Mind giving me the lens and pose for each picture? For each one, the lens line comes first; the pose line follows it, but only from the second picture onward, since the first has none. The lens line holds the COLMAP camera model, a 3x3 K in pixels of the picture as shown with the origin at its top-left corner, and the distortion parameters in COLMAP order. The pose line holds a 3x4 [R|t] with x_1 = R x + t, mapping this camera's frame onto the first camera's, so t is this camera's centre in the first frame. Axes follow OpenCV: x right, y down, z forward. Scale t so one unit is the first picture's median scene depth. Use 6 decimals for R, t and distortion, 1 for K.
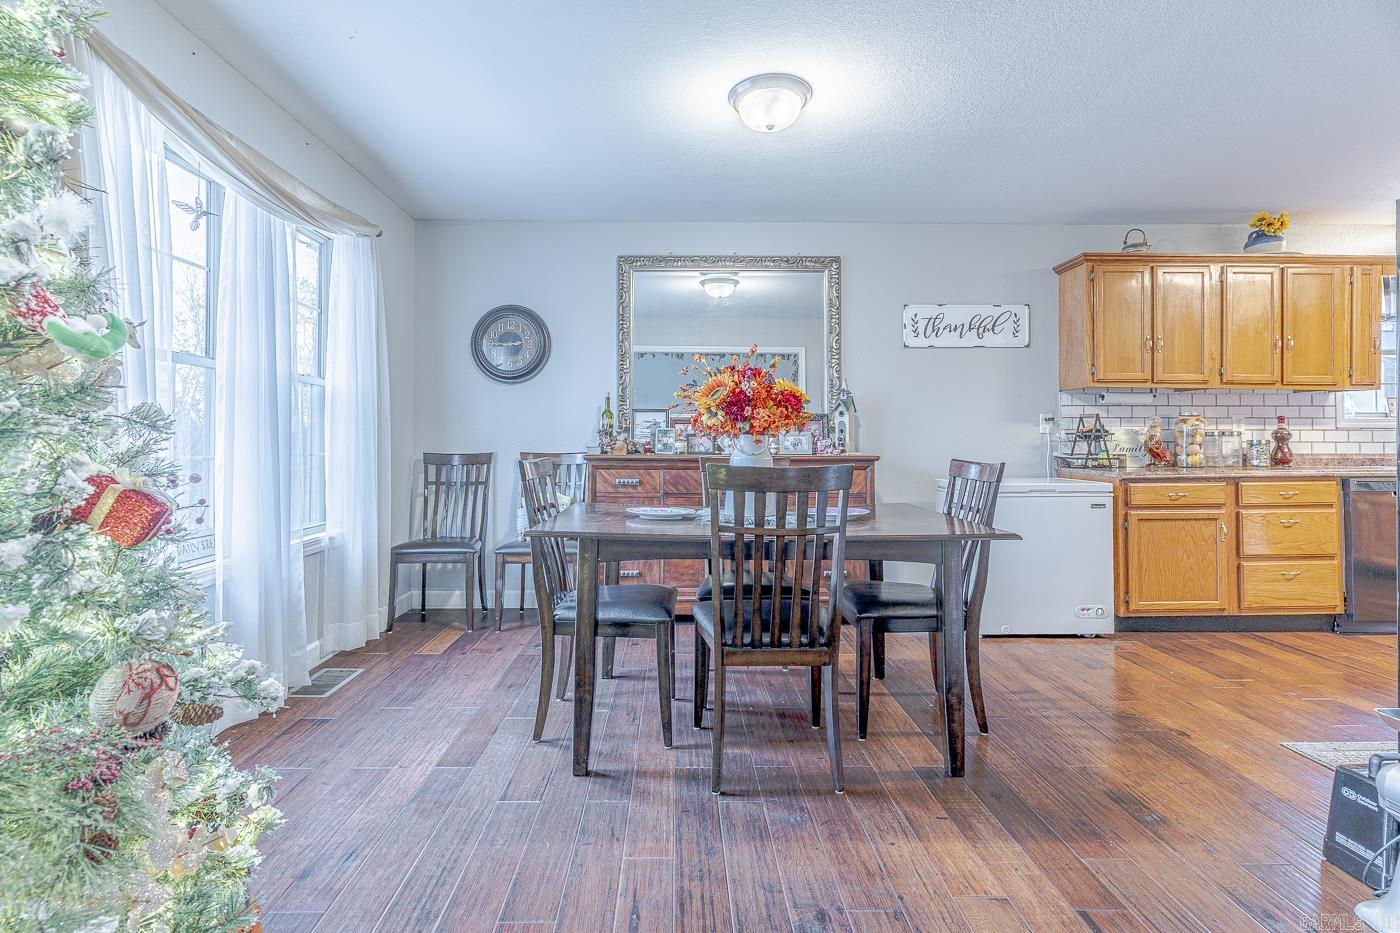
lens RADIAL K [[676.2, 0, 686.6], [0, 676.2, 428.2], [0, 0, 1]] dist [-0.000620, 0.002286]
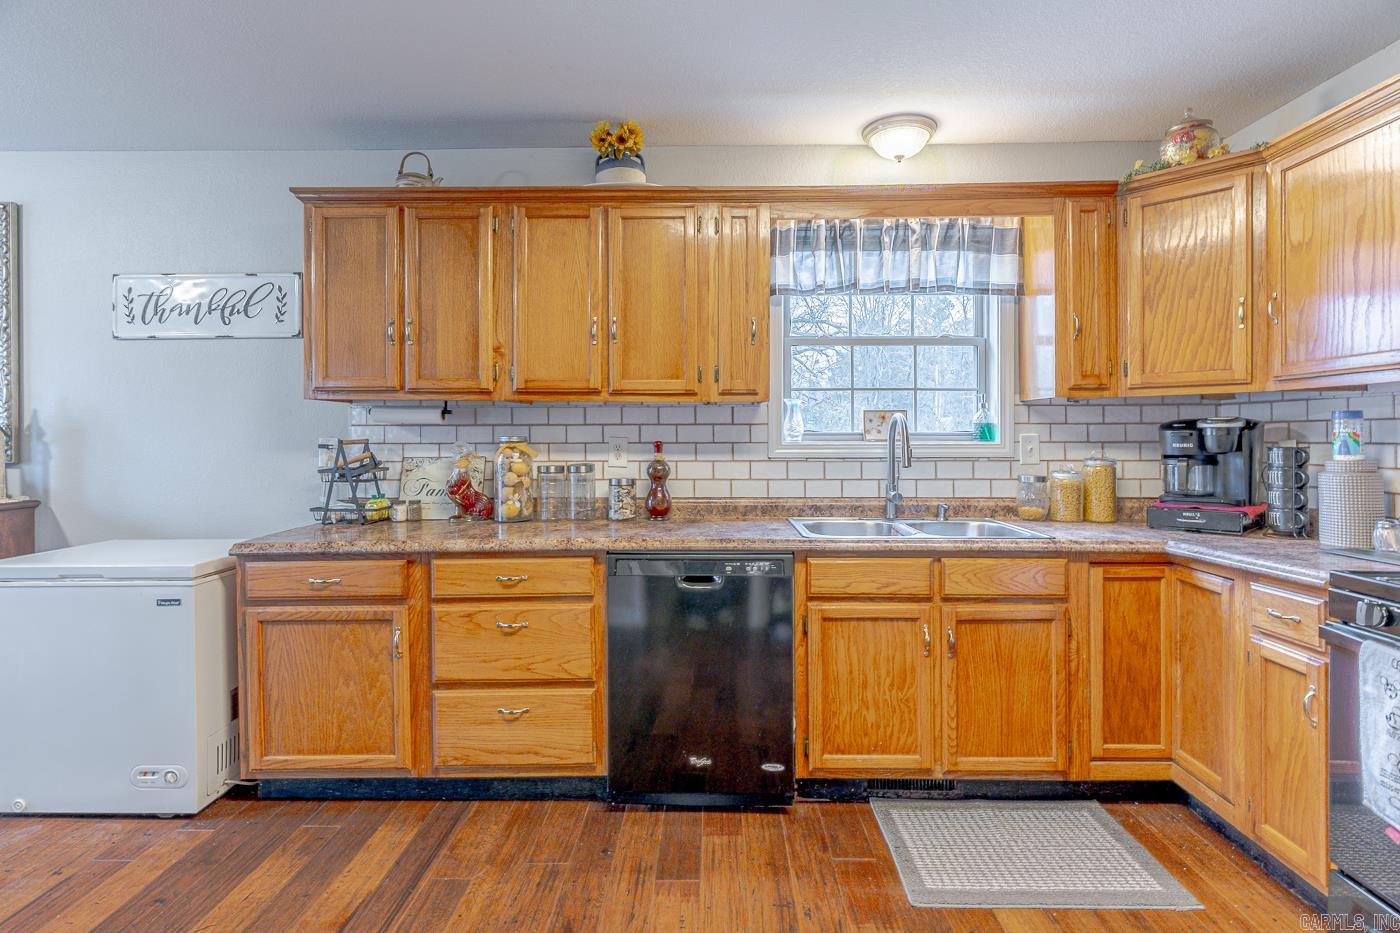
lens RADIAL K [[676.2, 0, 714.4], [0, 676.2, 436.6], [0, 0, 1]] dist [-0.000620, 0.002286]
pose [[0.999649, -0.004630, -0.026070, 0.967884], [0.005229, 0.999723, 0.022951, -0.037772], [0.025957, -0.023079, 0.999397, 0.363212]]
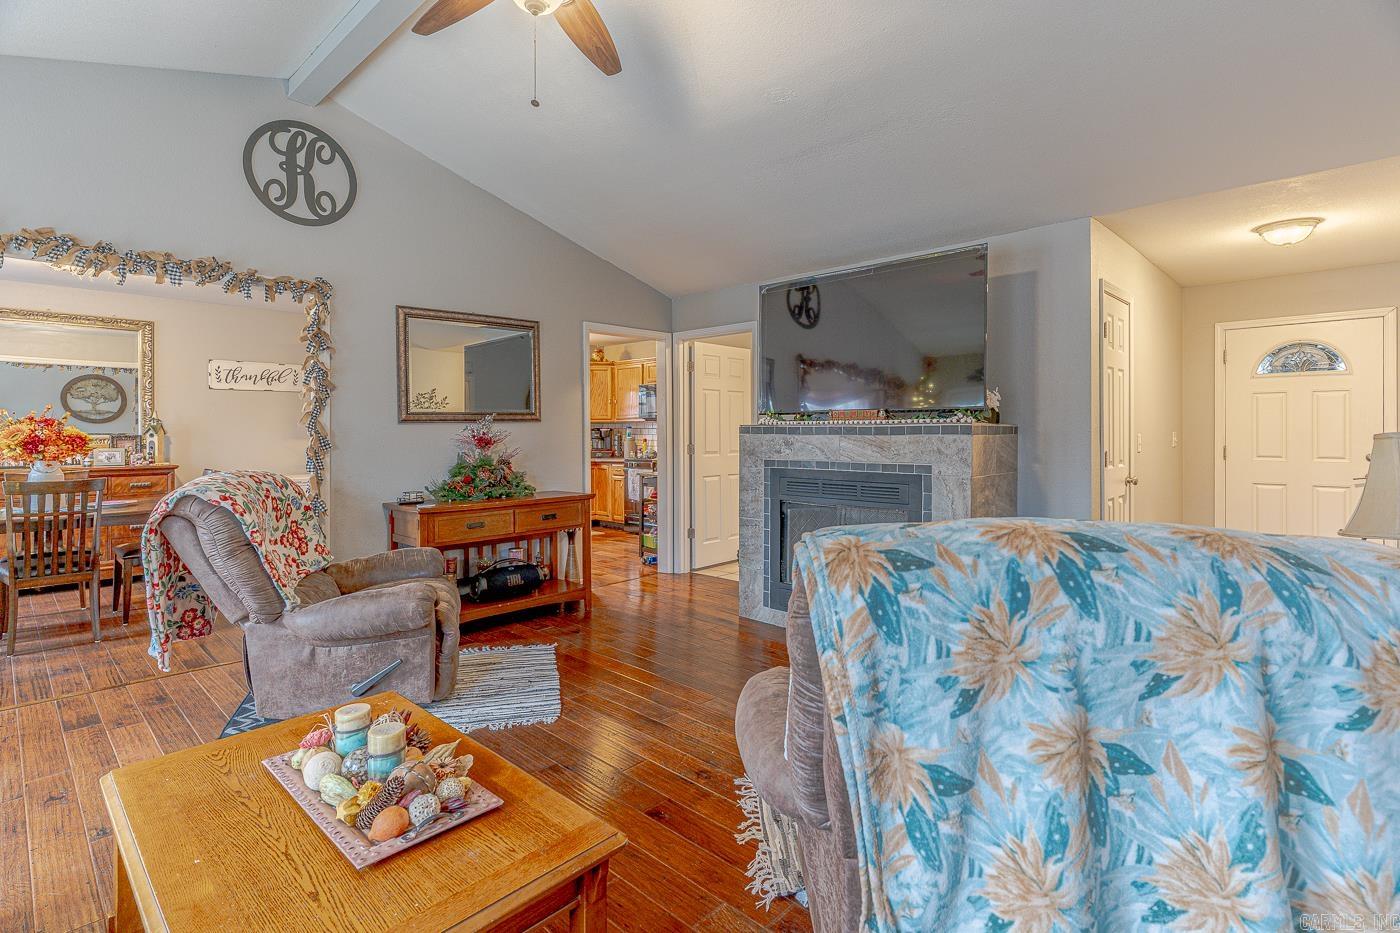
lens RADIAL K [[676.2, 0, 698.2], [0, 676.2, 425.7], [0, 0, 1]] dist [-0.000620, 0.002286]
pose [[0.700639, 0.002184, 0.713513, 0.019765], [-0.012533, 0.999879, 0.009246, -0.069581], [-0.713406, -0.015421, 0.700581, -0.815023]]
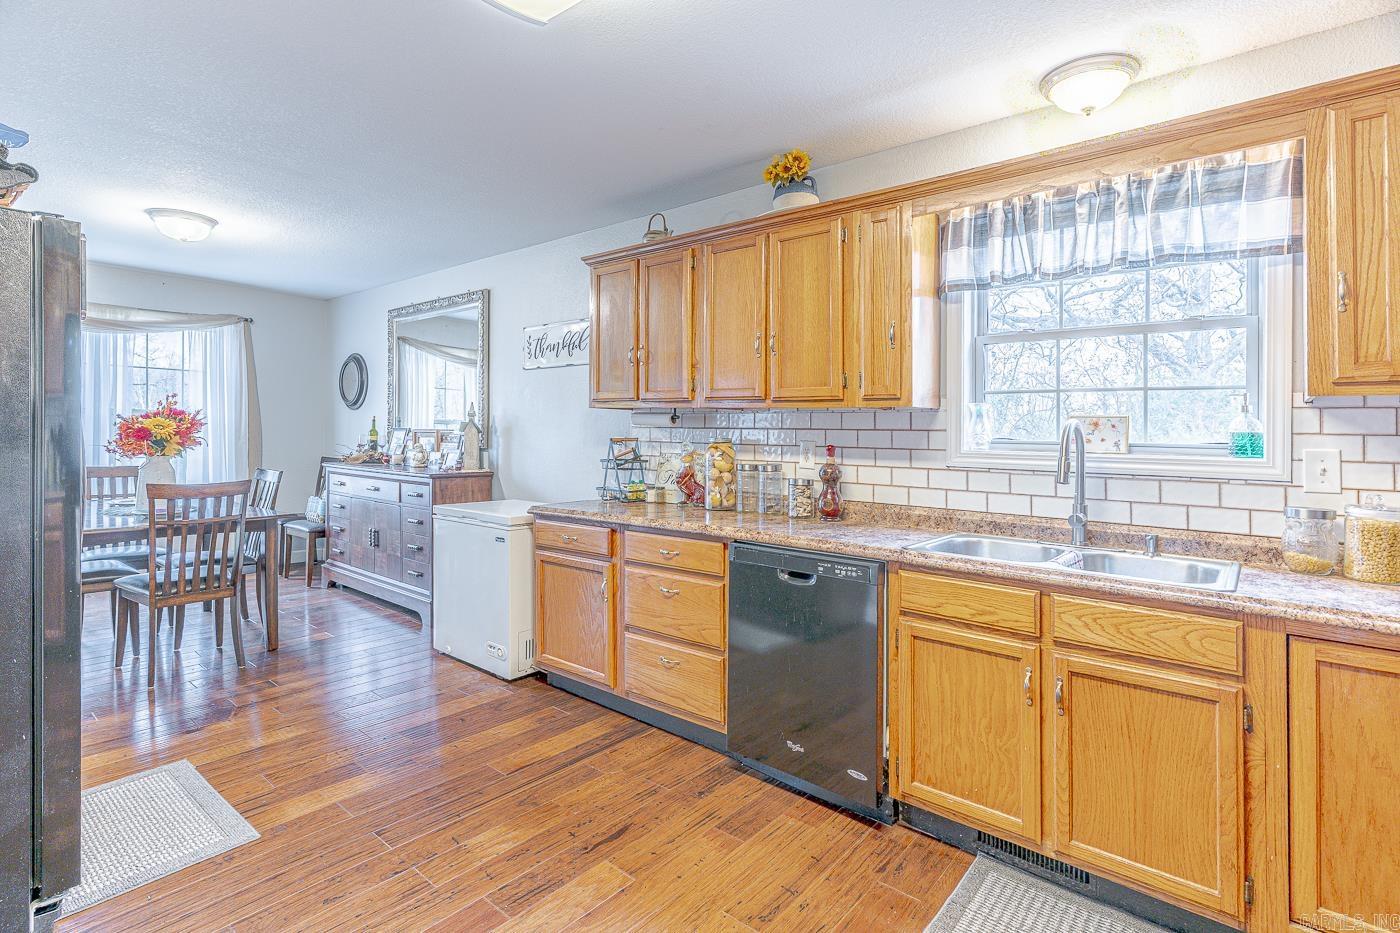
lens RADIAL K [[676.2, 0, 699.6], [0, 676.2, 436.9], [0, 0, 1]] dist [-0.000620, 0.002286]
pose [[0.761505, 0.013711, -0.648014, 1.239929], [-0.003930, 0.999856, 0.016536, -0.037807], [0.648147, -0.010046, 0.761449, 0.409565]]
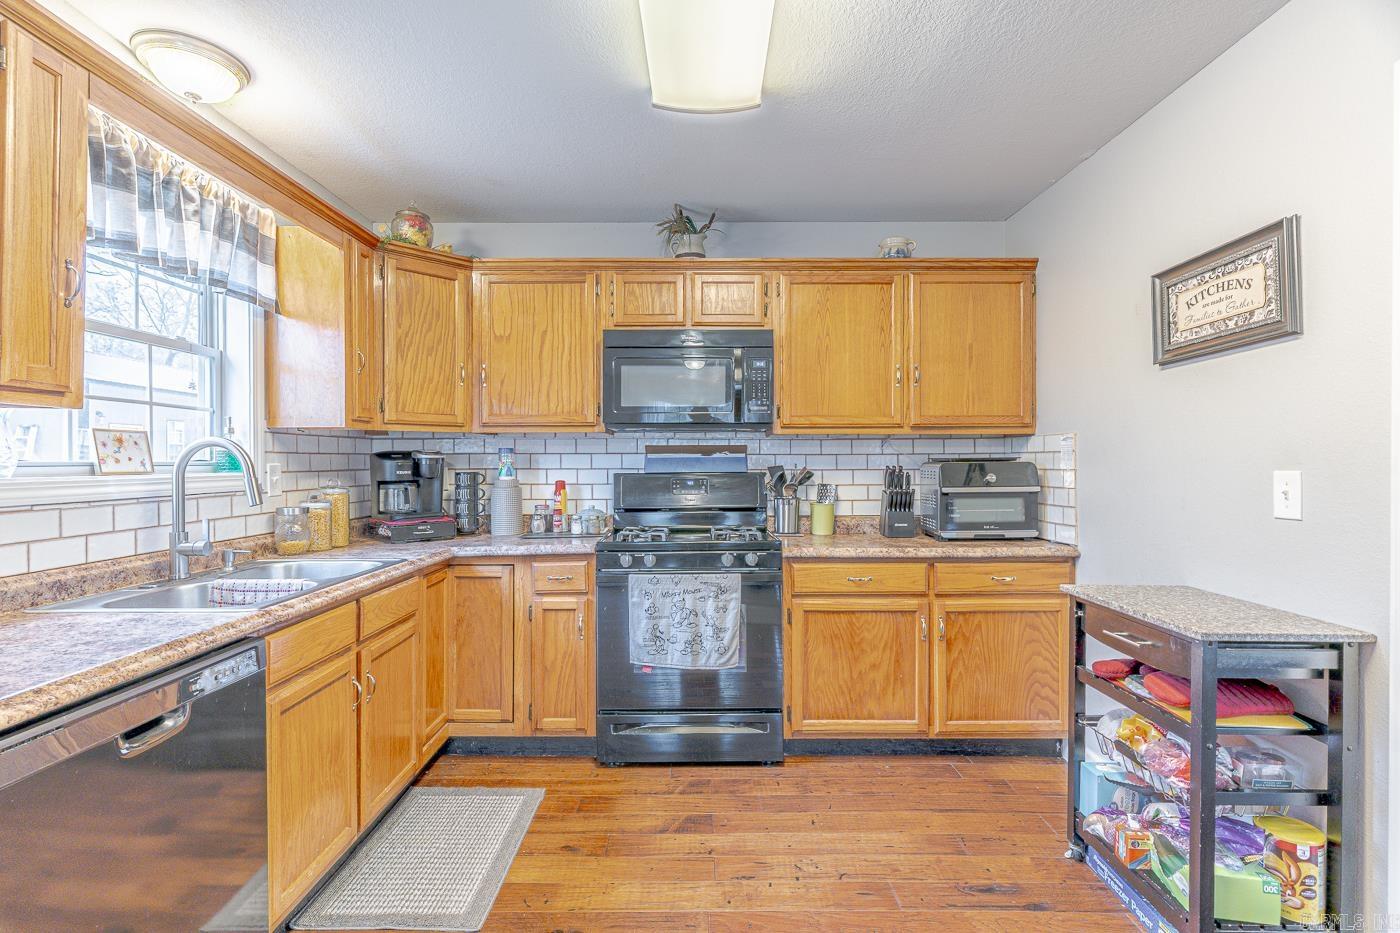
lens RADIAL K [[676.2, 0, 678.8], [0, 676.2, 458.4], [0, 0, 1]] dist [-0.000620, 0.002286]
pose [[0.030228, -0.000526, 0.999543, 0.651683], [-0.019550, 0.999808, 0.001118, -0.035891], [-0.999352, -0.019575, 0.030212, 0.651333]]
